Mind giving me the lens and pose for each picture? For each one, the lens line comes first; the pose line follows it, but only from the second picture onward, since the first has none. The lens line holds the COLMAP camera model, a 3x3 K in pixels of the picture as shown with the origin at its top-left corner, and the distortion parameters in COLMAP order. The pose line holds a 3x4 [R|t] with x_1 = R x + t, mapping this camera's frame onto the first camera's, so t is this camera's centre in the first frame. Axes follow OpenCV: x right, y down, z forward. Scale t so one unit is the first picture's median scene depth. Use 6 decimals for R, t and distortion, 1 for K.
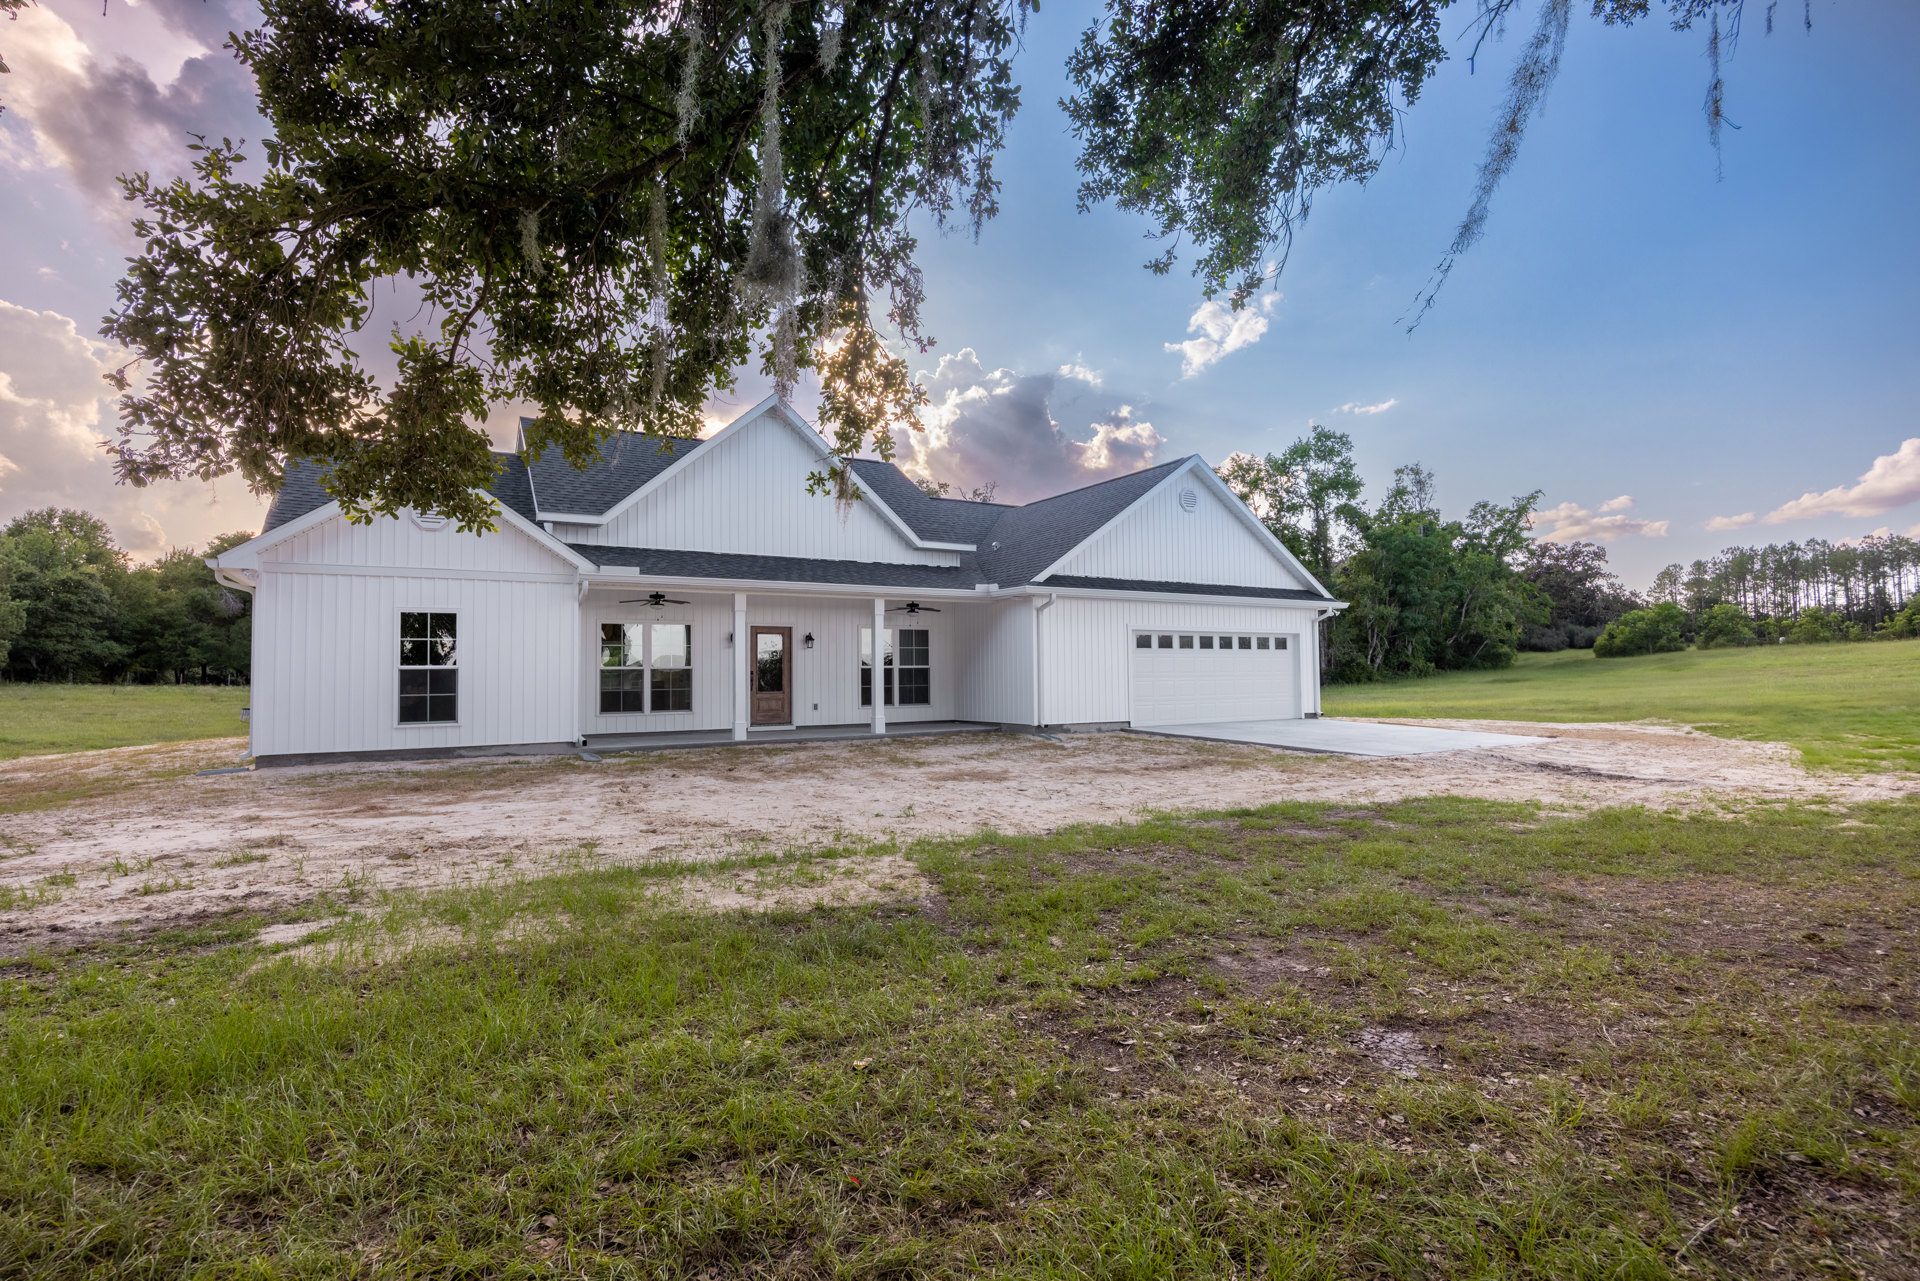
lens RADIAL K [[903.2, 0, 956.5], [0, 903.2, 627.2], [0, 0, 1]] dist [-0.007796, 0.000244]
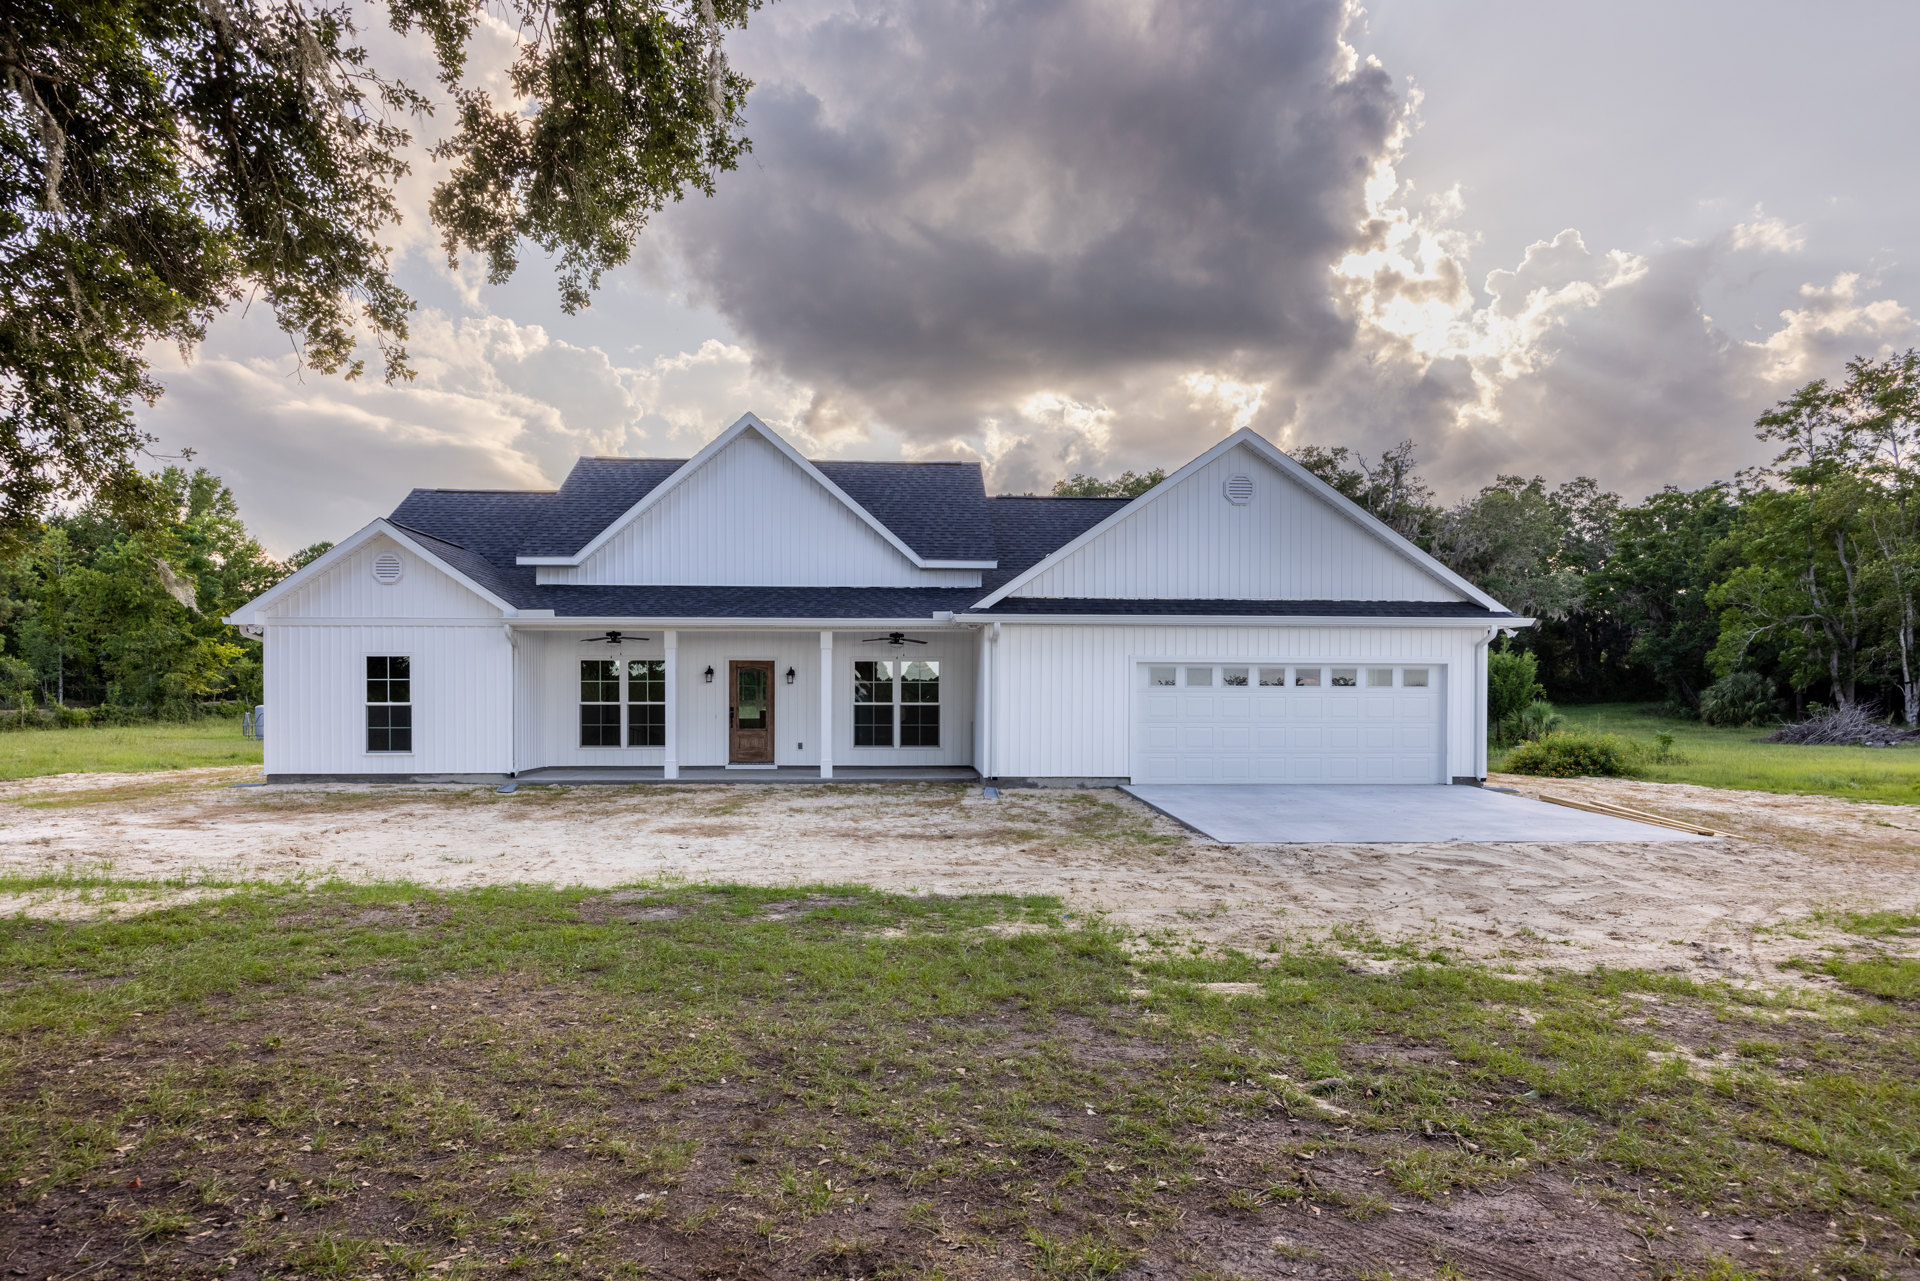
lens RADIAL K [[1138.7, 0, 961.9], [0, 1138.7, 658.1], [0, 0, 1]] dist [-0.006285, -0.001023]
pose [[0.889122, -0.003194, -0.457659, 0.563899], [0.013483, 0.999724, 0.019216, -0.024480], [0.457472, -0.023256, 0.888920, 0.035466]]
